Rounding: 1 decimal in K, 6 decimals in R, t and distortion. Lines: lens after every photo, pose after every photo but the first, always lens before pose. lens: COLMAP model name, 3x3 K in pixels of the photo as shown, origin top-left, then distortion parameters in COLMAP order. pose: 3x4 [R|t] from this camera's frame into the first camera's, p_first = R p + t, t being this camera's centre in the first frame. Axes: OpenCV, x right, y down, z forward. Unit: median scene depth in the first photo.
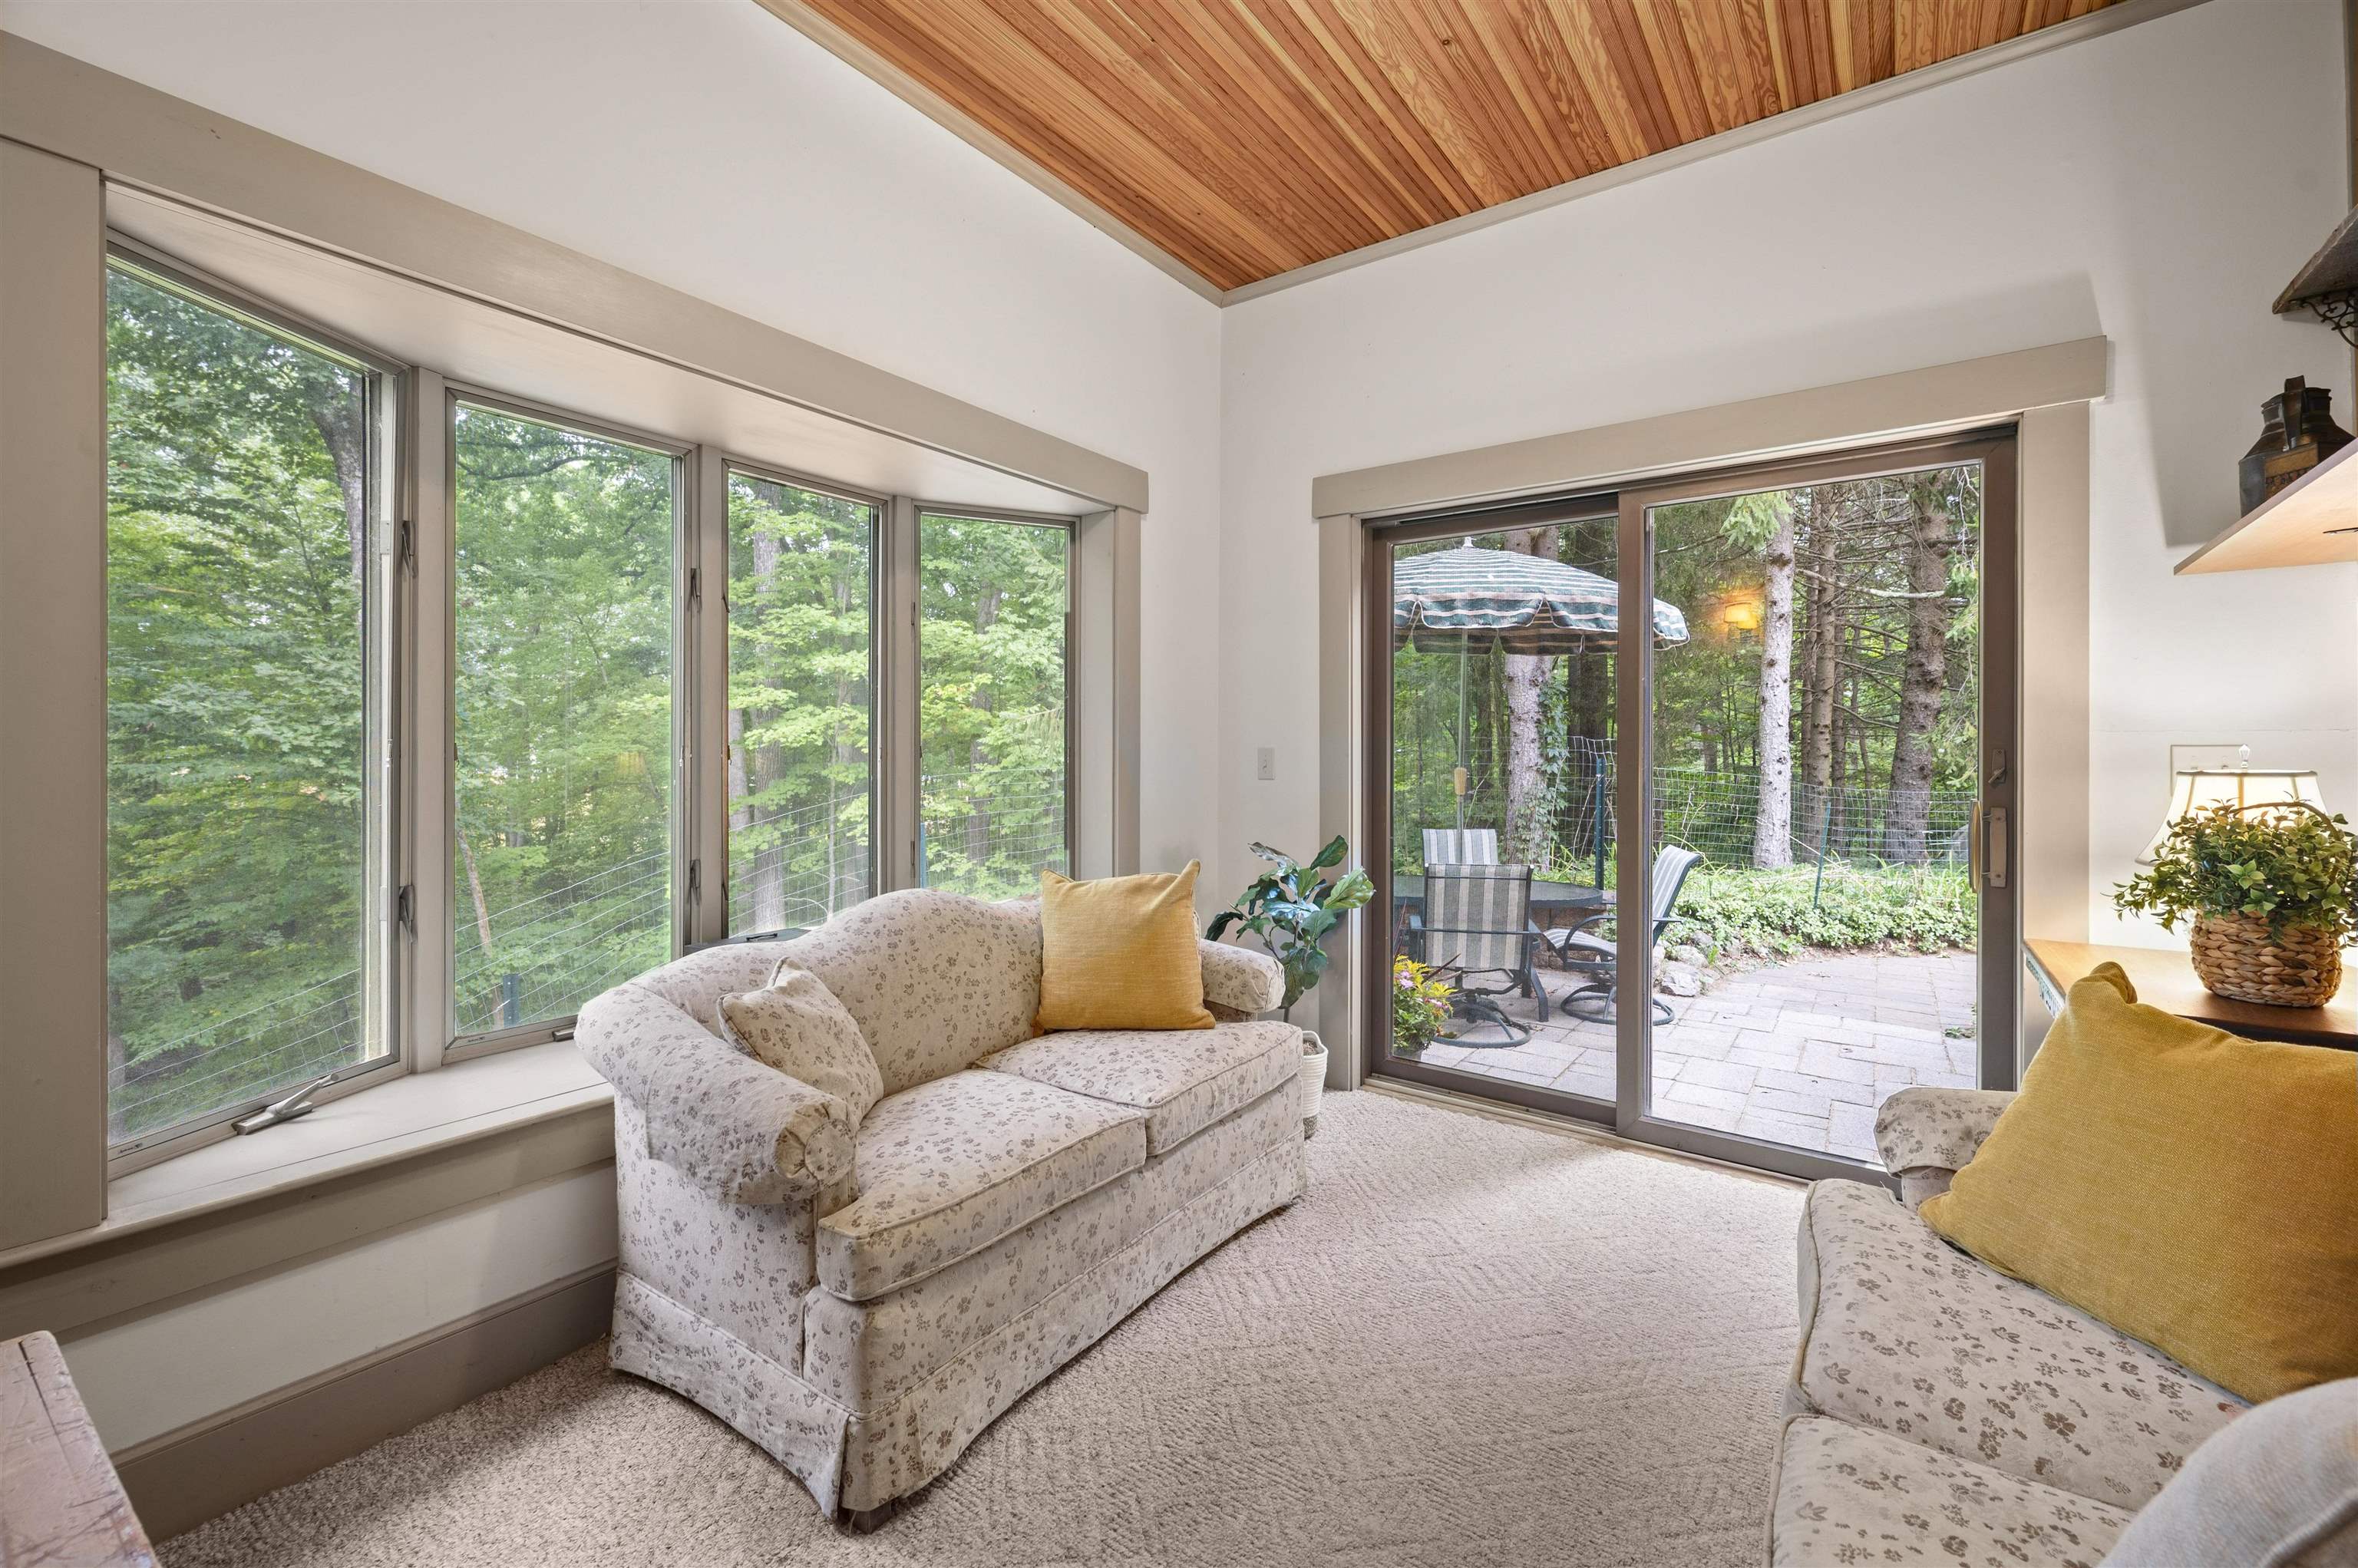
lens RADIAL K [[991.3, 0, 1185.2], [0, 991.3, 763.1], [0, 0, 1]] dist [-0.001850, -0.000040]
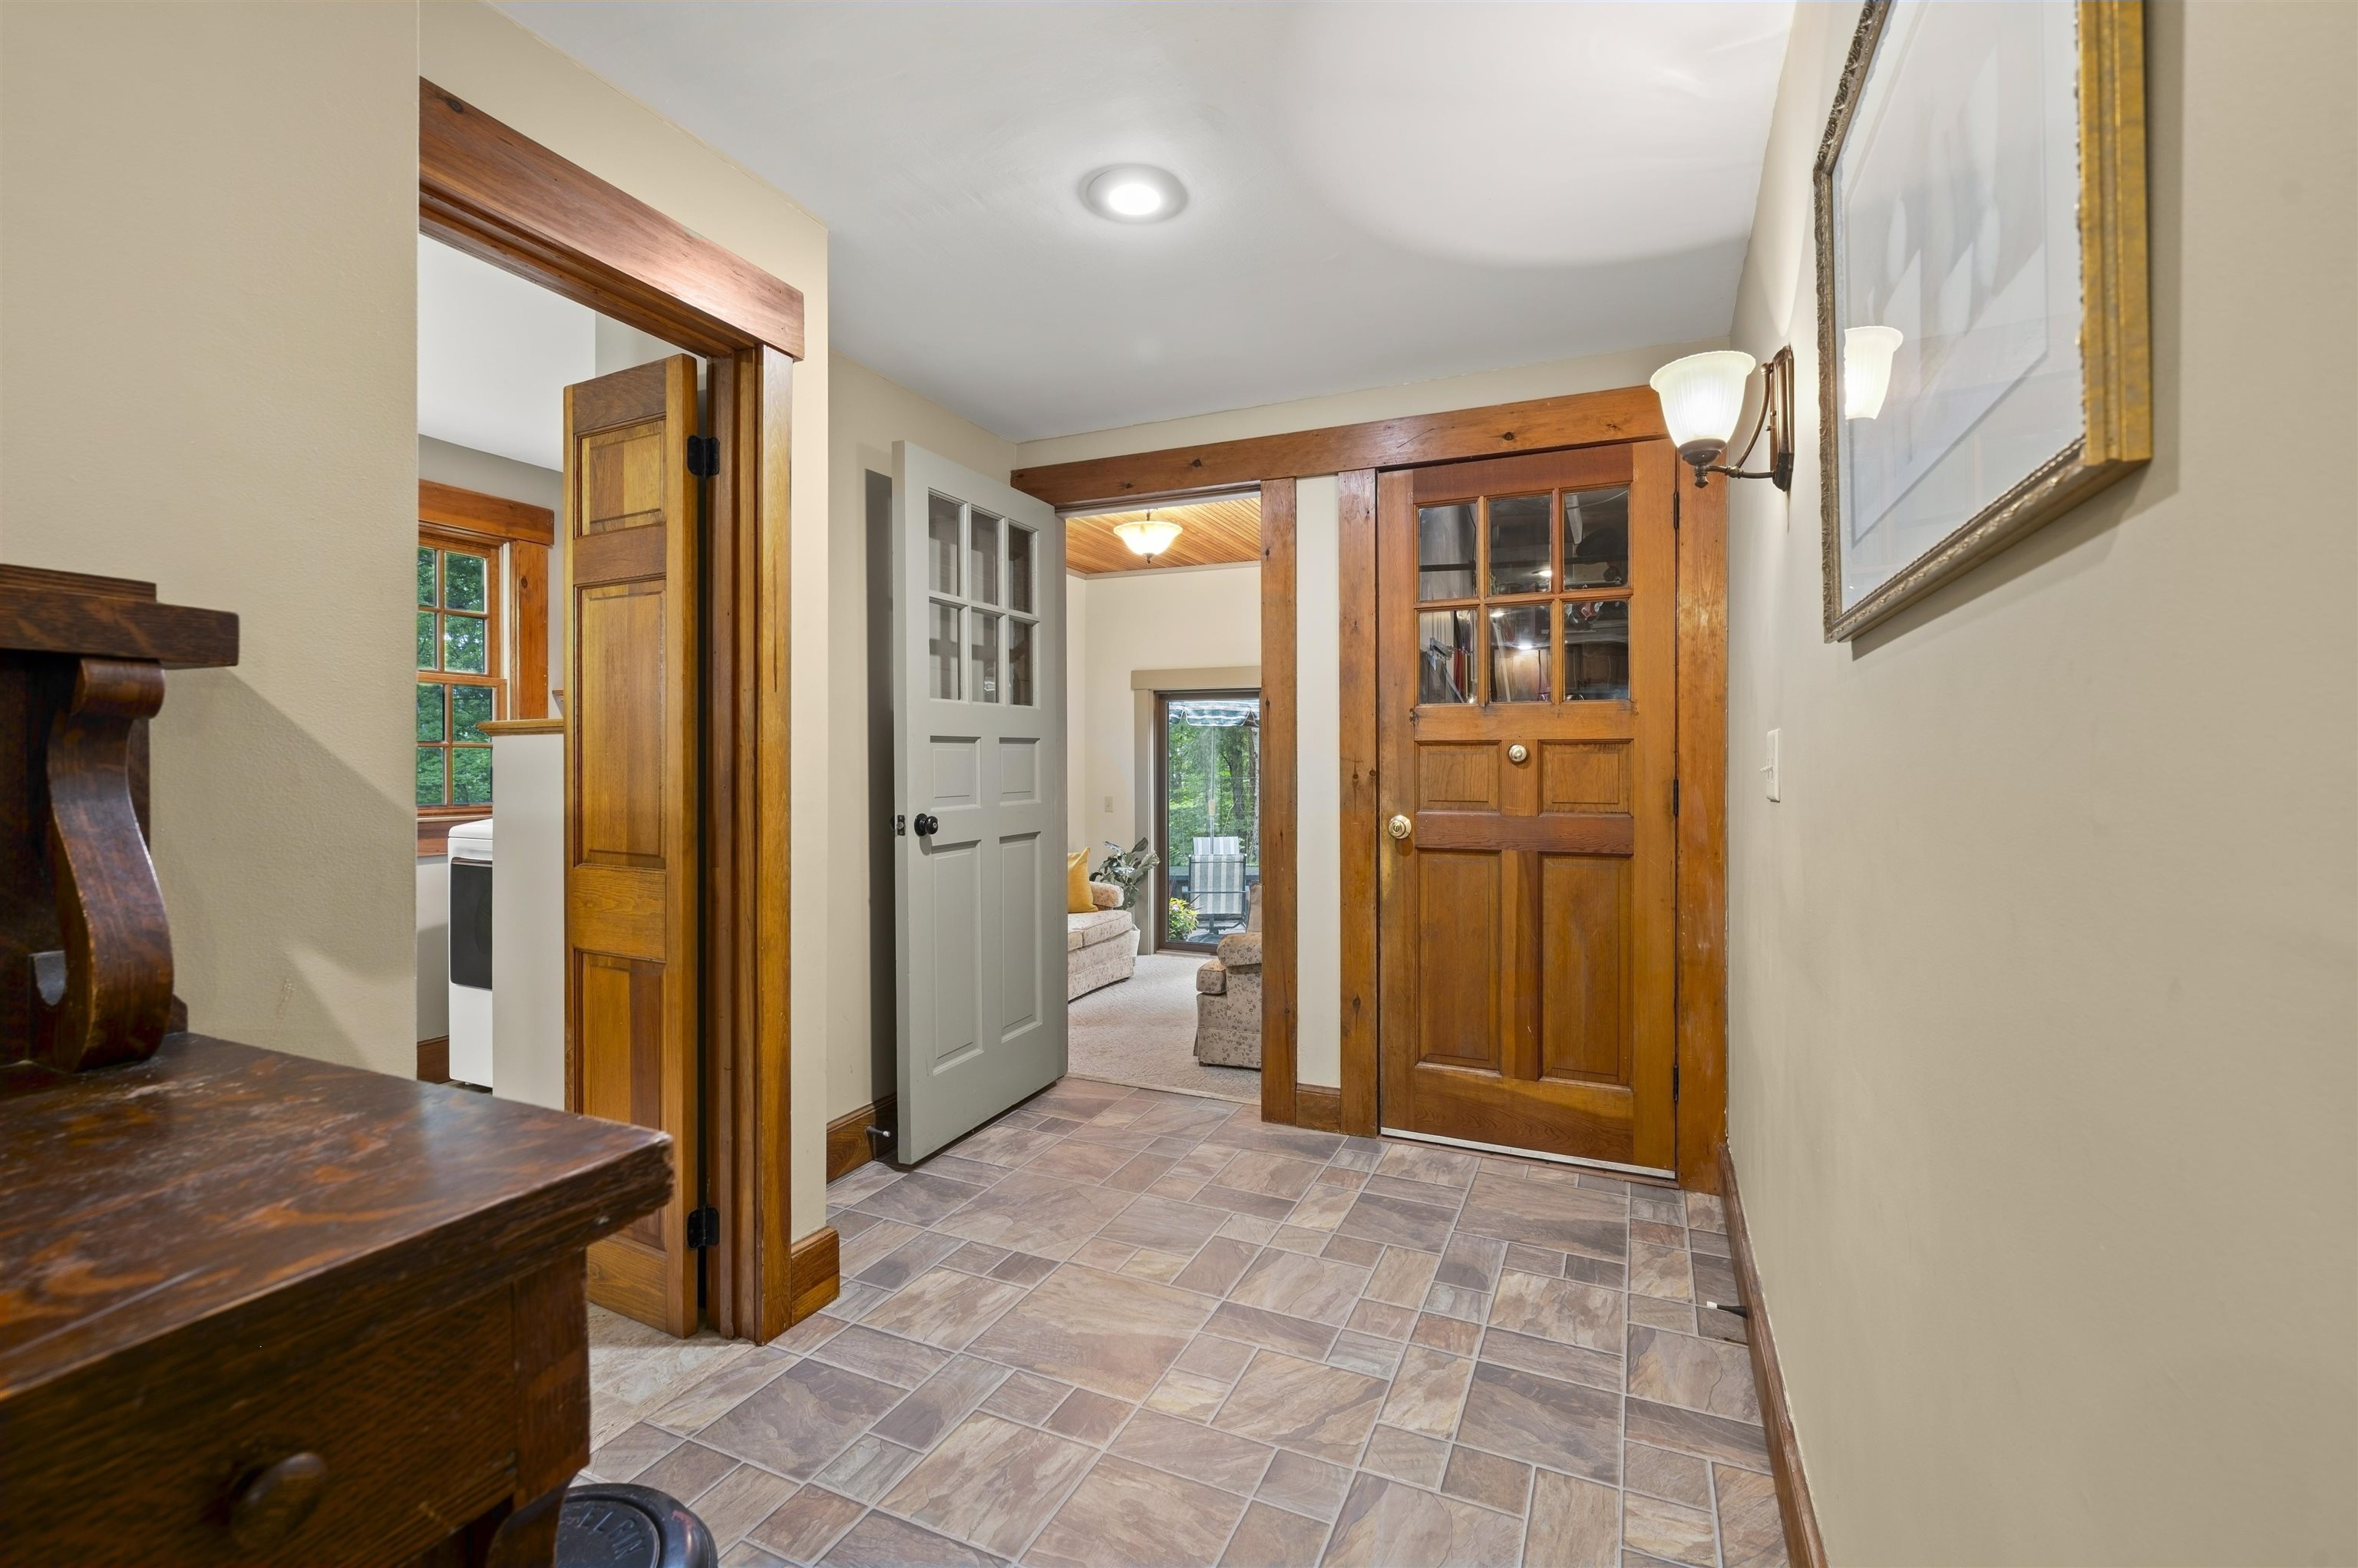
lens RADIAL K [[1005.9, 0, 1183.4], [0, 1005.9, 788.7], [0, 0, 1]] dist [0.001537, 0.000075]
pose [[0.978586, -0.005670, 0.205761, -0.217310], [0.003429, 0.999931, 0.011243, -0.059014], [-0.205811, -0.010297, 0.978538, -1.193876]]
